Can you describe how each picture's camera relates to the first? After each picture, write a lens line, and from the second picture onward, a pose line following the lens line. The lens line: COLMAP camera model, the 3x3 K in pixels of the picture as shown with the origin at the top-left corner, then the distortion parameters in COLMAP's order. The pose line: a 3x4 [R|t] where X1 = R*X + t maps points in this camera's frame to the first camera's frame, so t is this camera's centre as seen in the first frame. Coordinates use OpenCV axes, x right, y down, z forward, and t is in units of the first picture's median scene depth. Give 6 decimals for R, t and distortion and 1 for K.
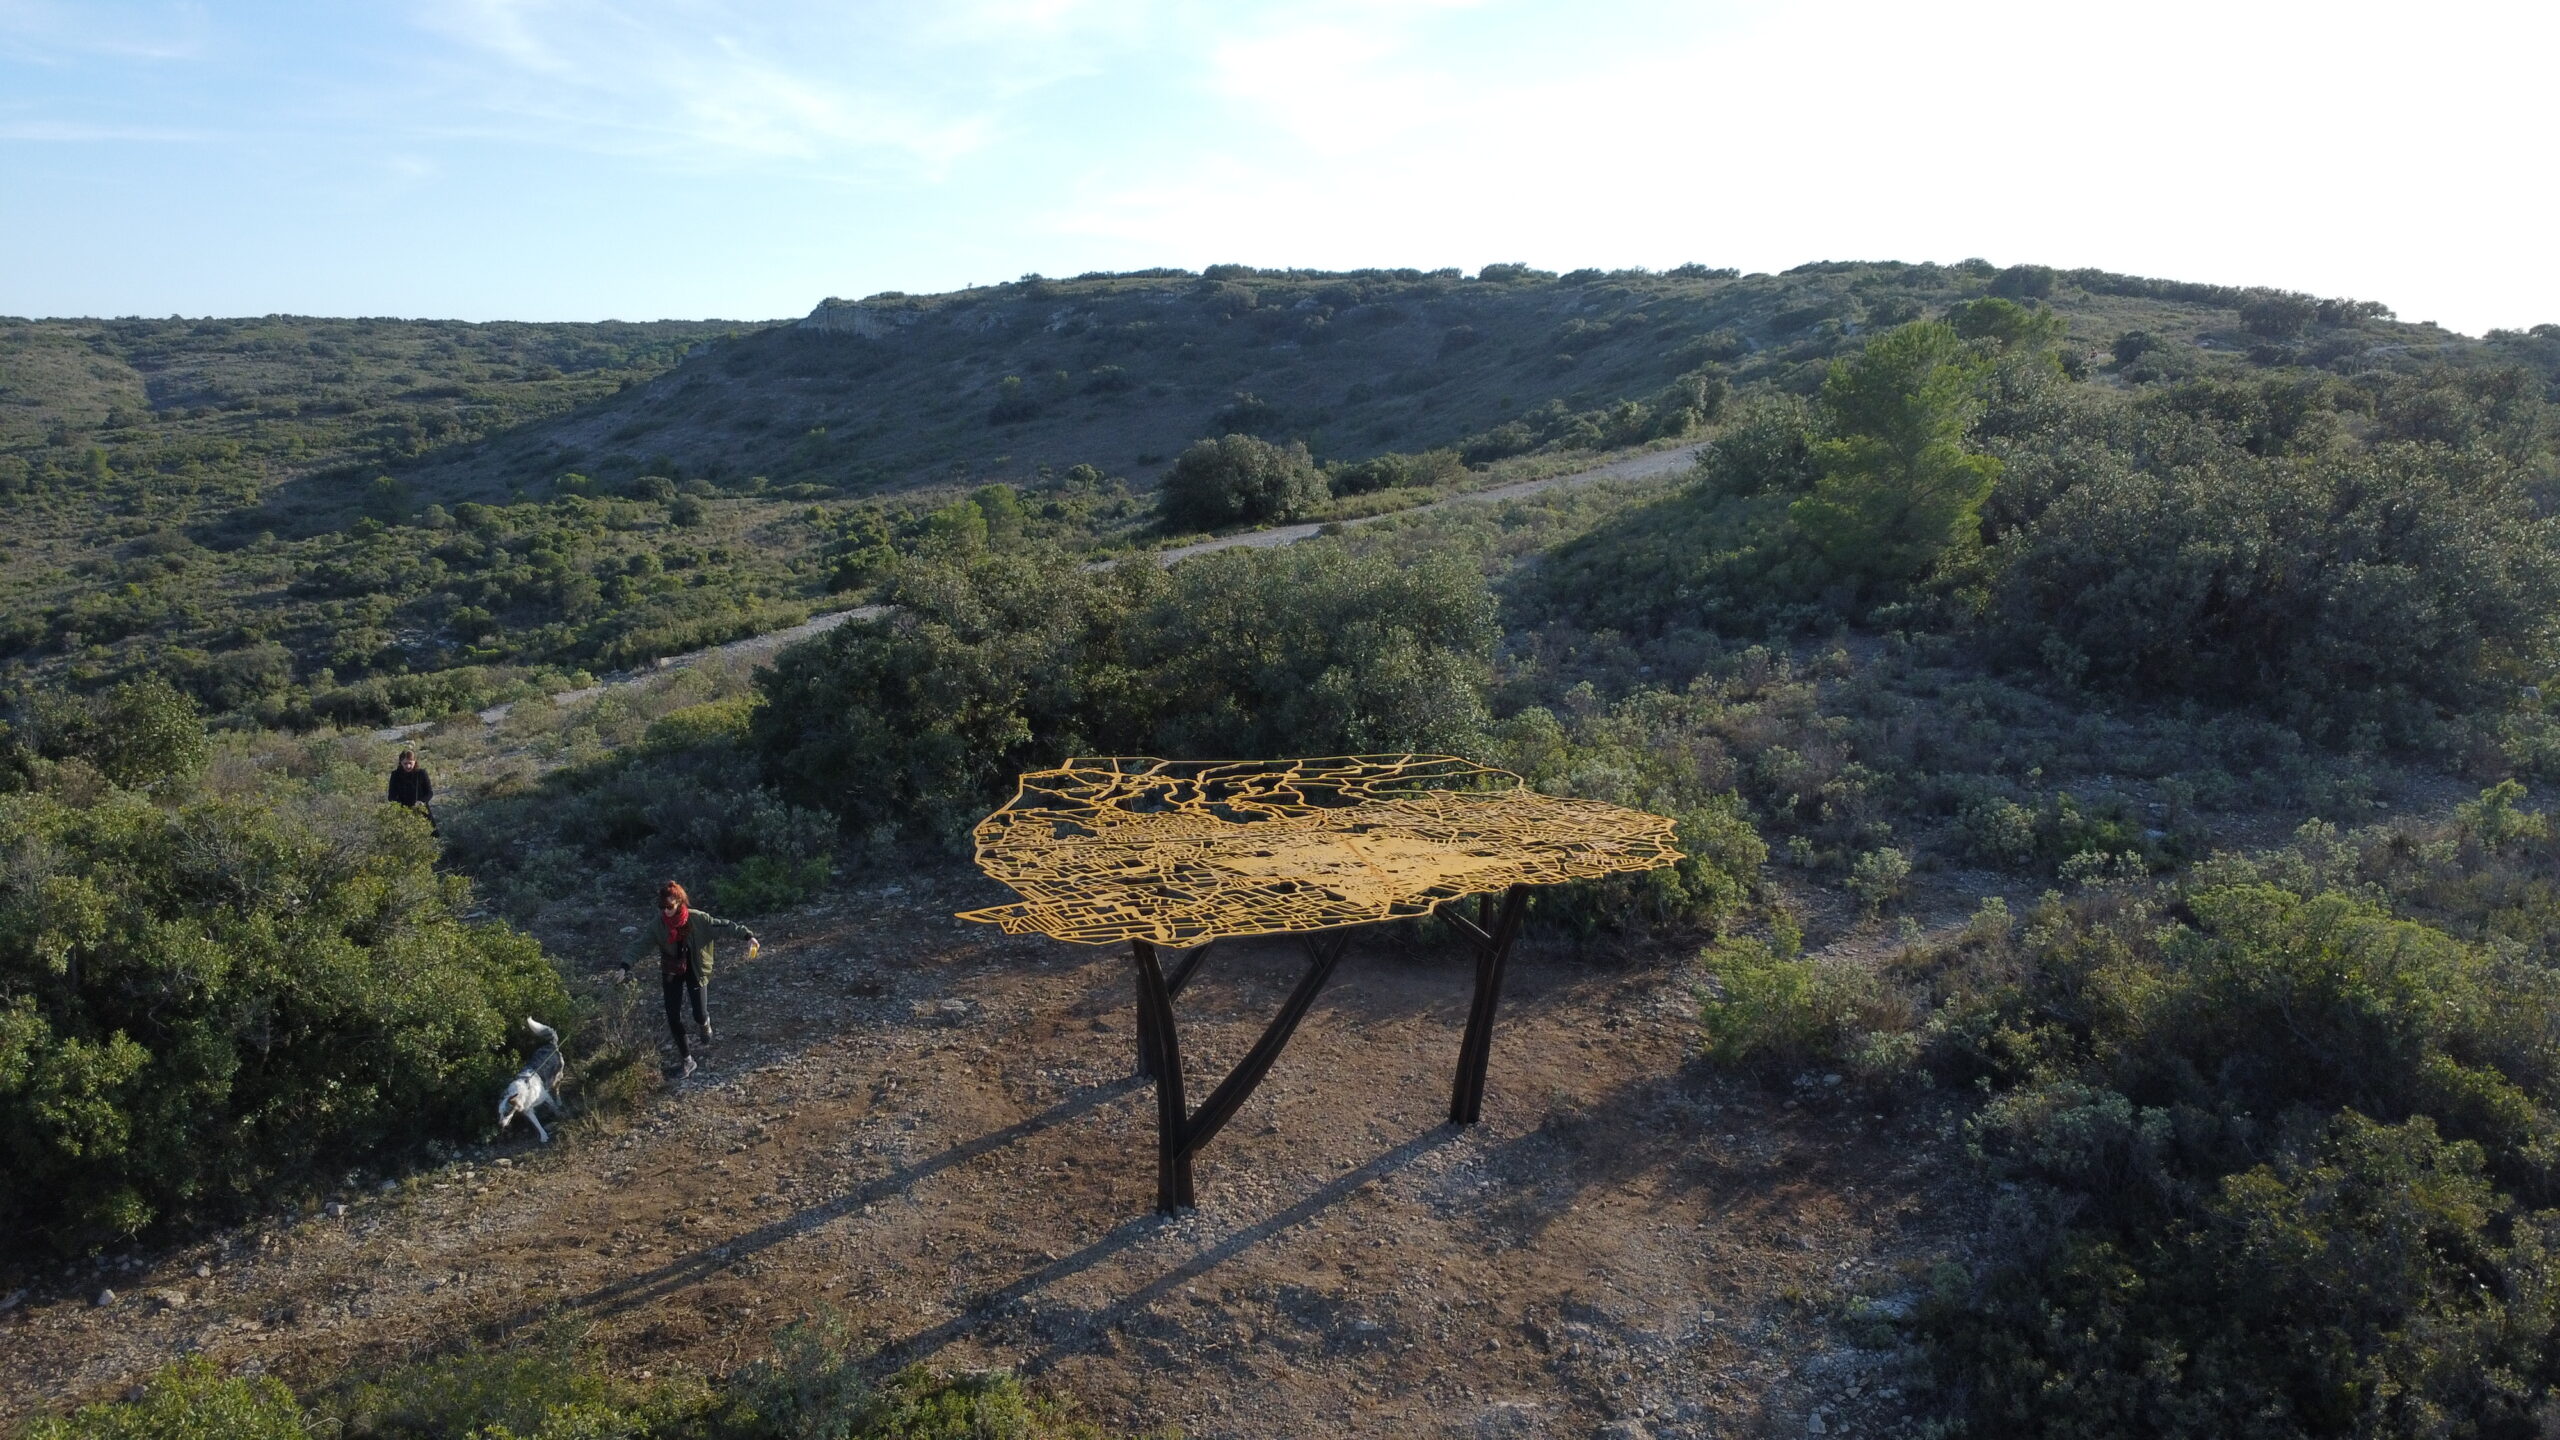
lens RADIAL K [[1858.6, 0, 1274.2], [0, 1858.6, 721.0], [0, 0, 1]] dist [-0.030555, -0.002876]
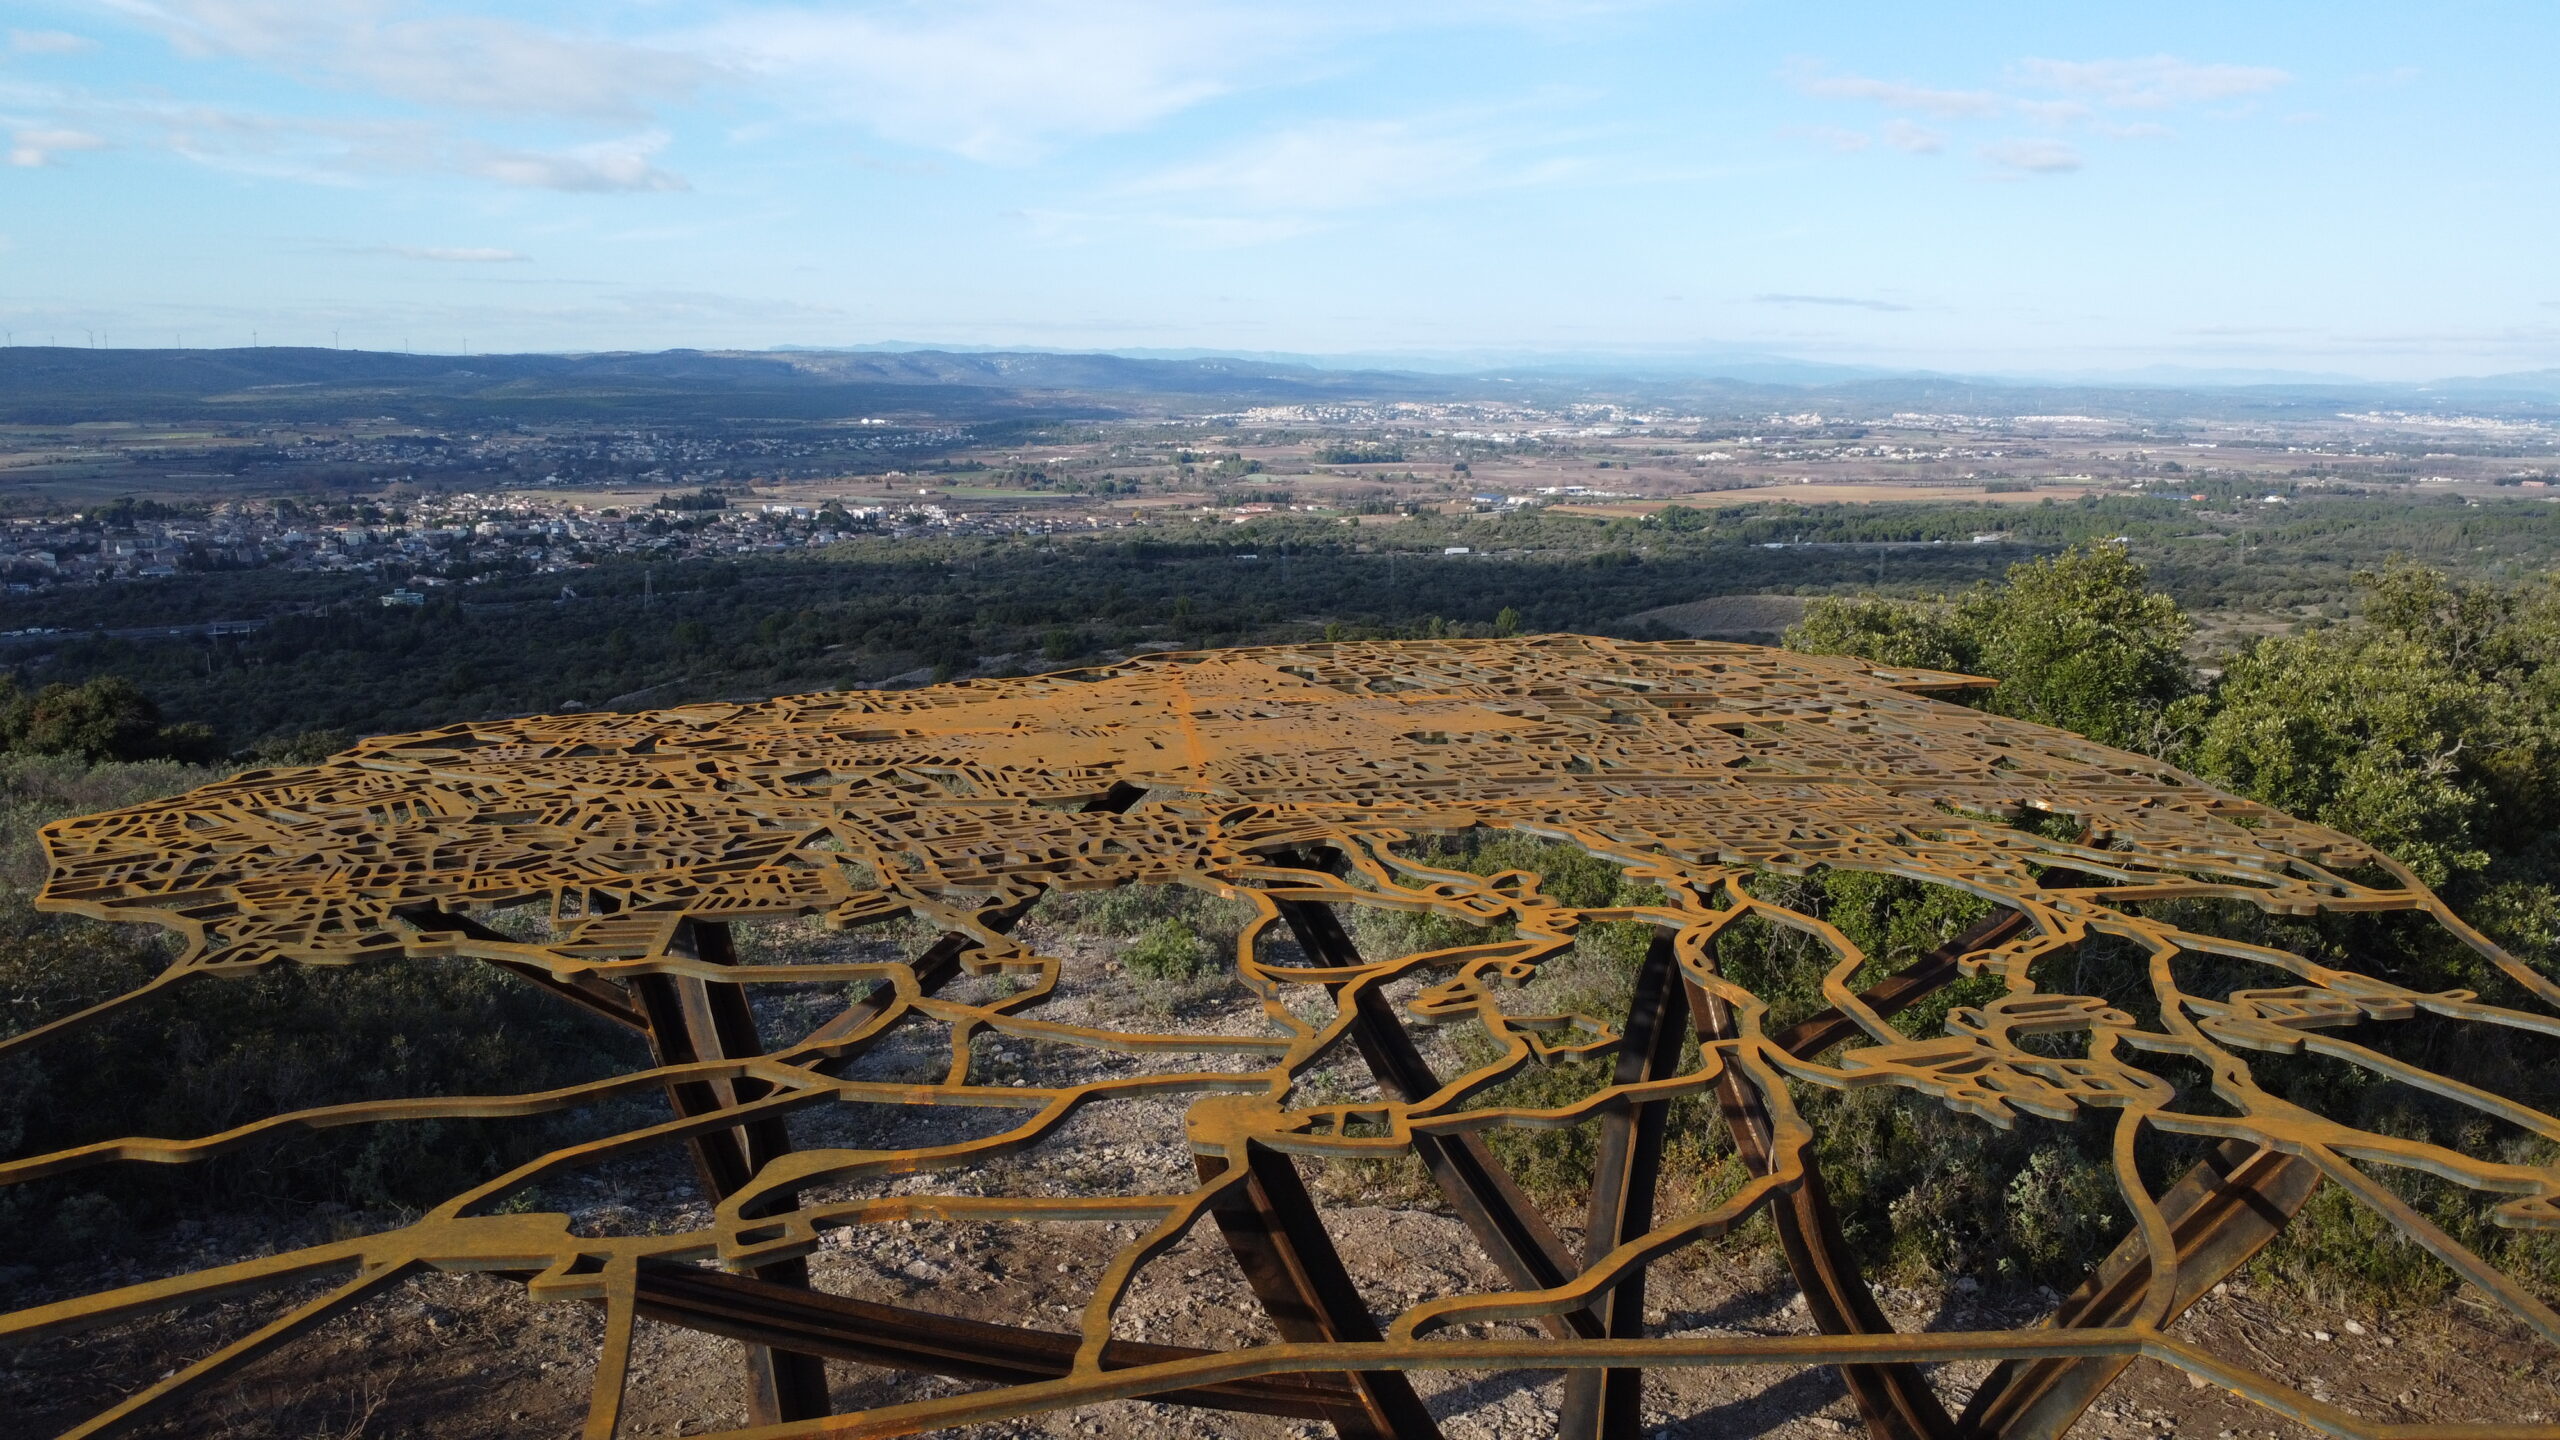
lens RADIAL K [[1858.6, 0, 1274.1], [0, 1858.6, 714.3], [0, 0, 1]] dist [-0.030555, -0.002876]
pose [[-0.994779, -0.033409, 0.096433, -0.005704], [0.003704, 0.932459, 0.361258, -0.039632], [-0.101989, 0.359729, -0.927466, 0.709364]]
